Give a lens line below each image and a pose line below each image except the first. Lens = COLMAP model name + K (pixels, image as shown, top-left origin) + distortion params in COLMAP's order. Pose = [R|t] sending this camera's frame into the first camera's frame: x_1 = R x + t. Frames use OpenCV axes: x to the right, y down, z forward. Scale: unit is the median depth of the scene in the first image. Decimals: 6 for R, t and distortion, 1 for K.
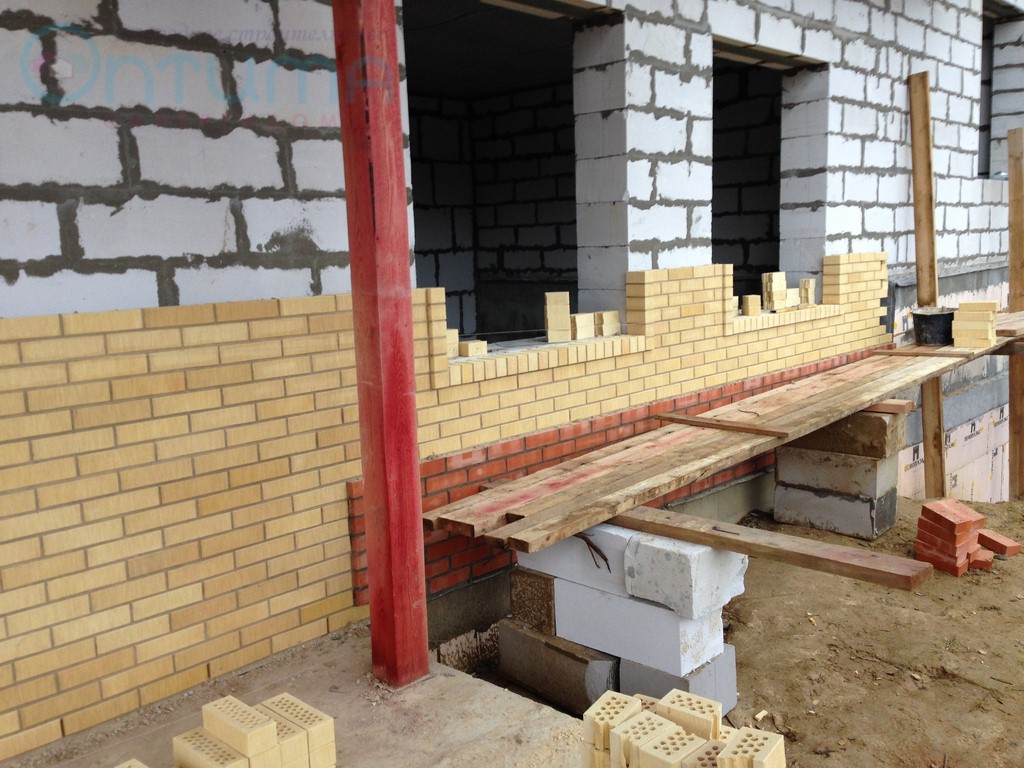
lens RADIAL K [[945.8, 0, 512.3], [0, 945.8, 341.6], [0, 0, 1]] dist [0.094817, 0.018898]
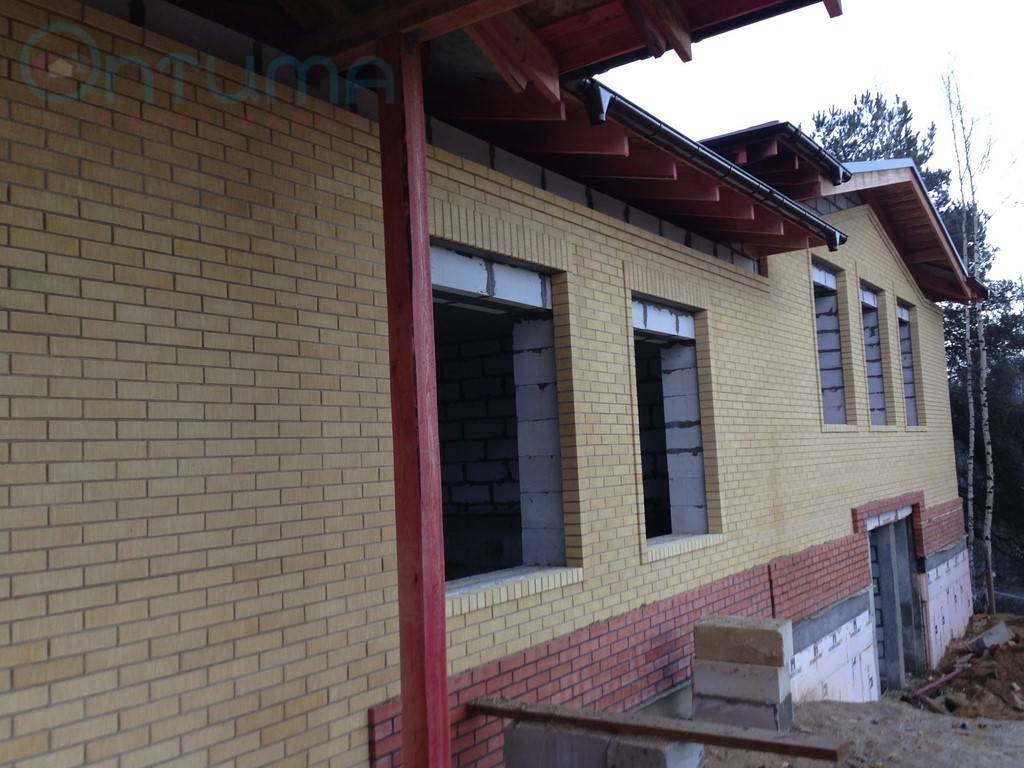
lens RADIAL K [[945.8, 0, 512.3], [0, 945.8, 341.6], [0, 0, 1]] dist [0.094817, 0.018898]
pose [[0.986934, -0.000557, 0.161124, -0.142977], [0.037966, 0.972641, -0.229192, -0.011723], [-0.156588, 0.232314, 0.959953, -0.208131]]
